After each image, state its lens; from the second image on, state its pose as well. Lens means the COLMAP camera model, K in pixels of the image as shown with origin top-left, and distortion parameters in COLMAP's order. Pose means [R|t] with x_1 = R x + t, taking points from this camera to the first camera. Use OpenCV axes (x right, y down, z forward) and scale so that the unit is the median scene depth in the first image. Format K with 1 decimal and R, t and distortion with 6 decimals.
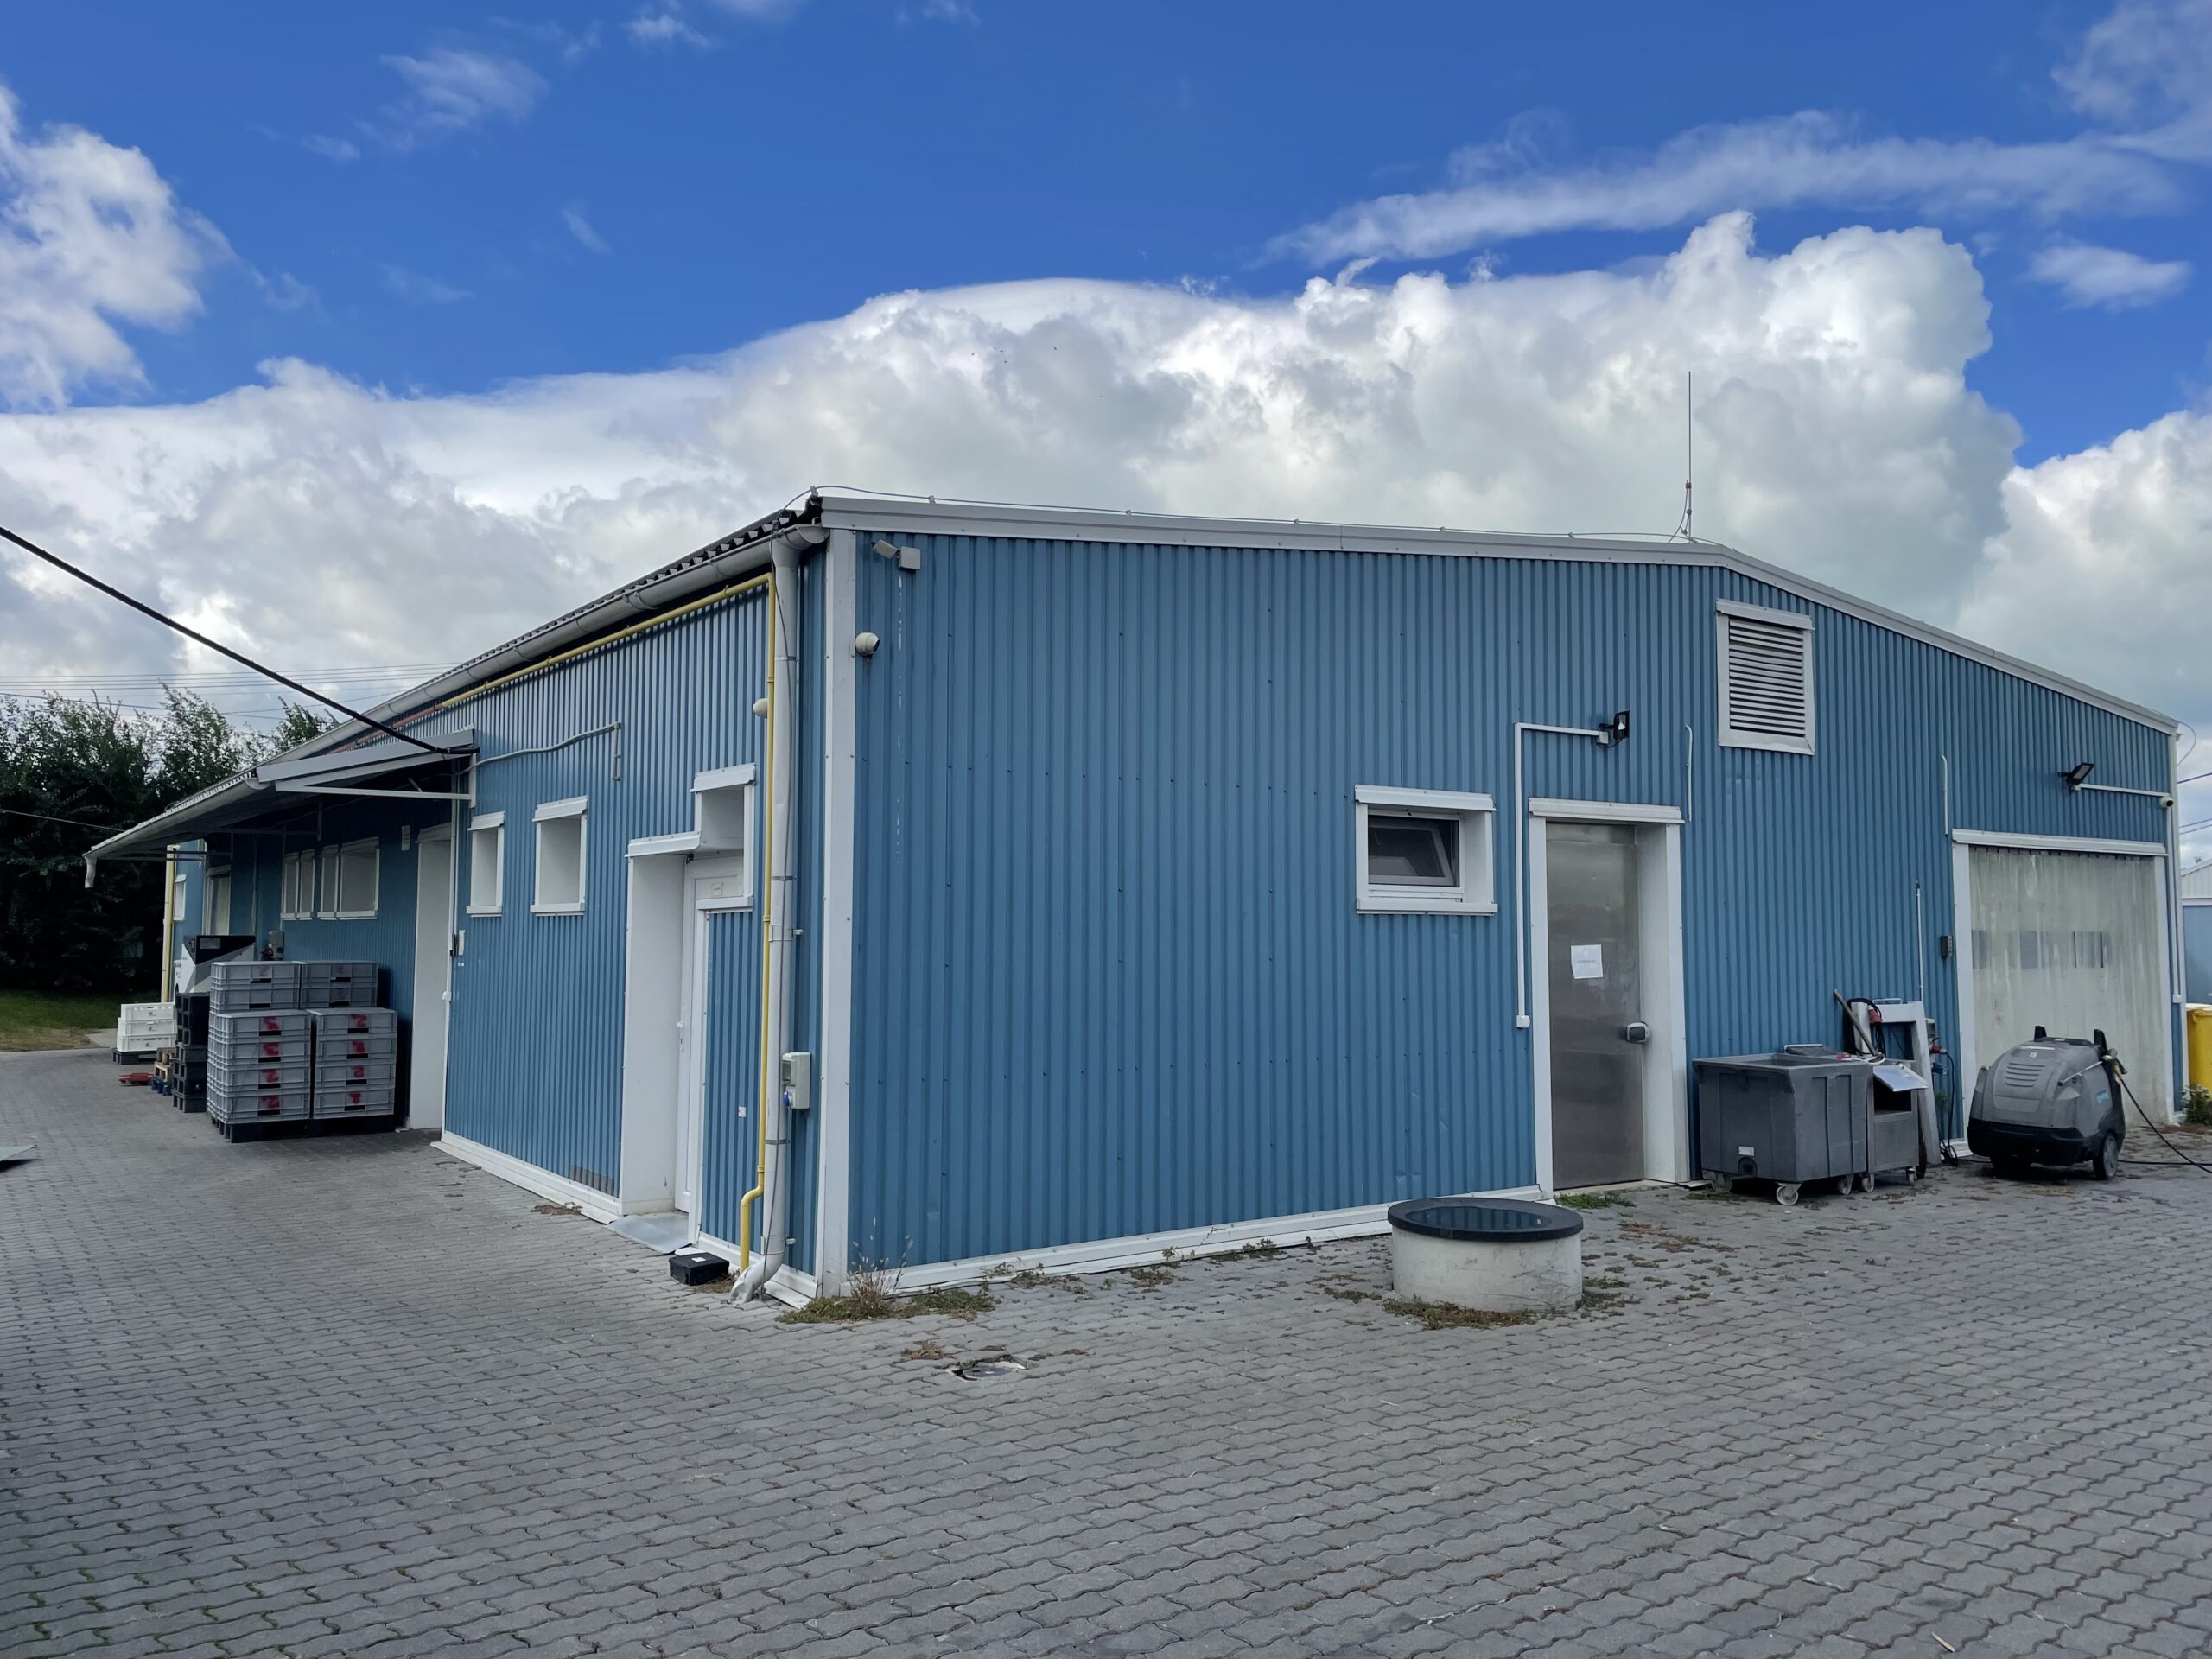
lens RADIAL K [[1667.4, 0, 1121.4], [0, 1667.4, 797.0], [0, 0, 1]] dist [0.105055, -0.150925]
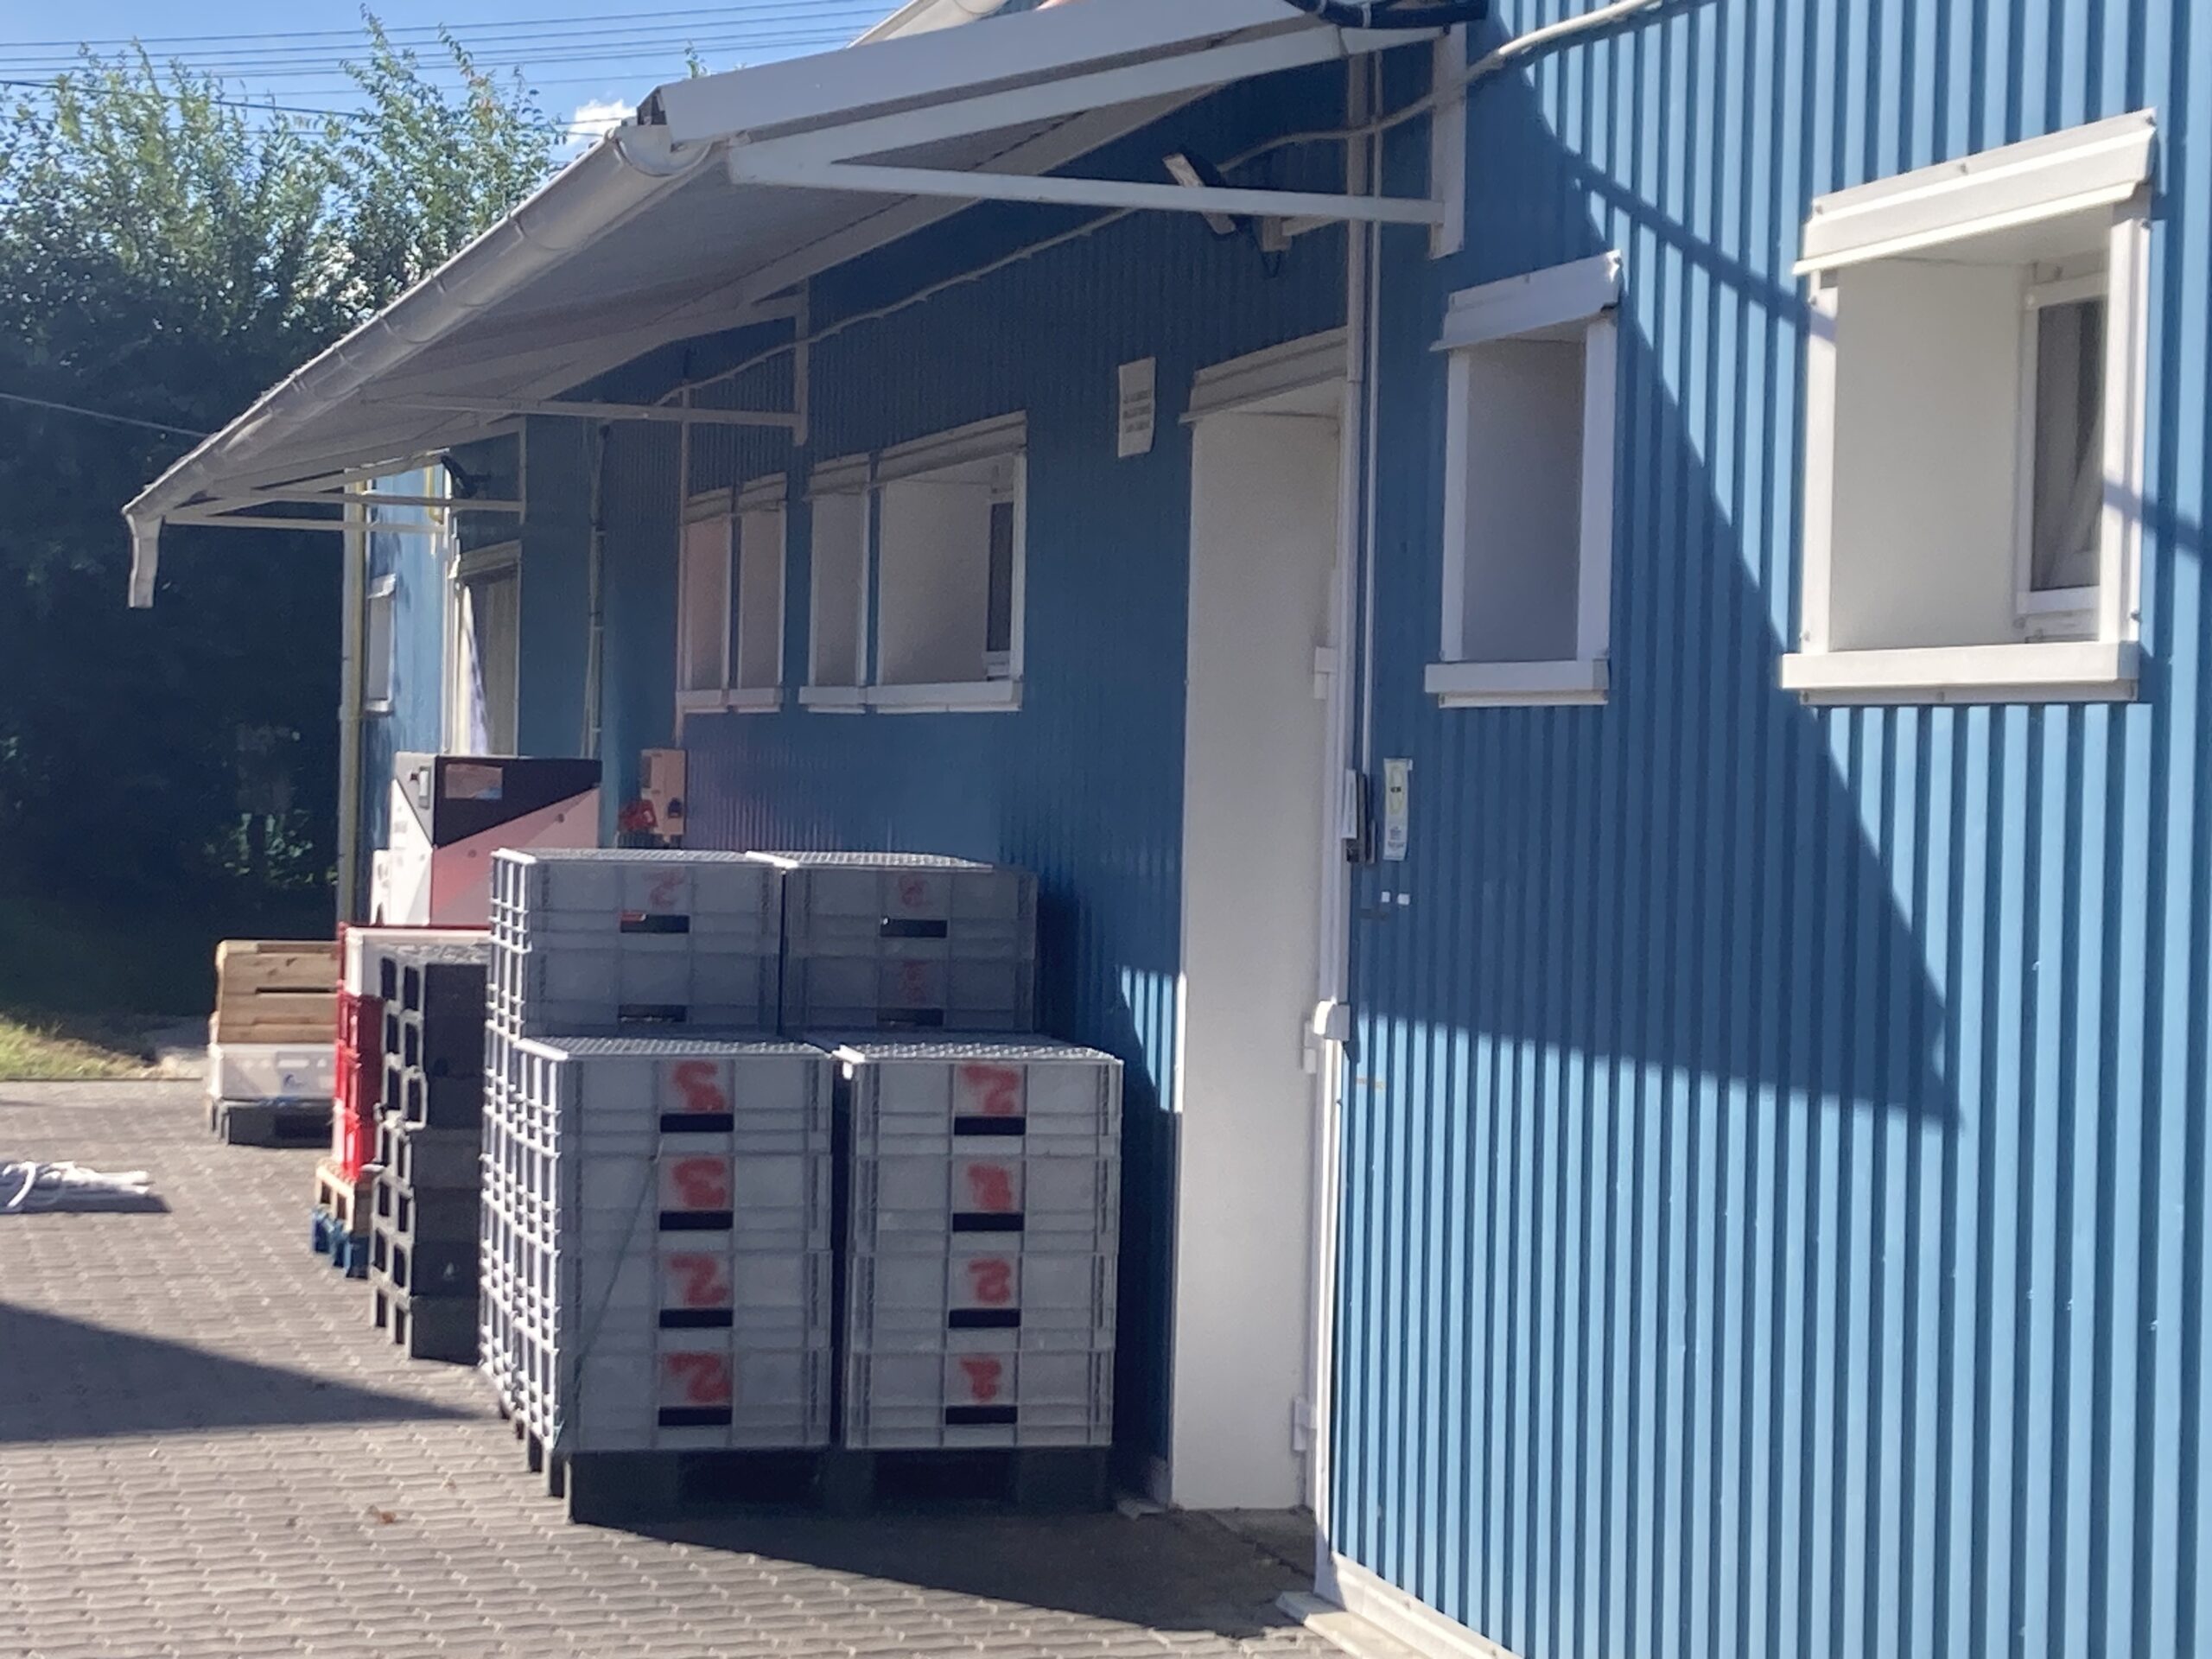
lens RADIAL K [[4575.9, 0, 1106.0], [0, 4575.9, 829.5], [0, 0, 1]] dist [0.260953, -0.090080]
pose [[0.939871, 0.029176, -0.340281, -0.185466], [0.000857, 0.996140, 0.087778, 0.027530], [0.341528, -0.082792, 0.936218, 0.328309]]
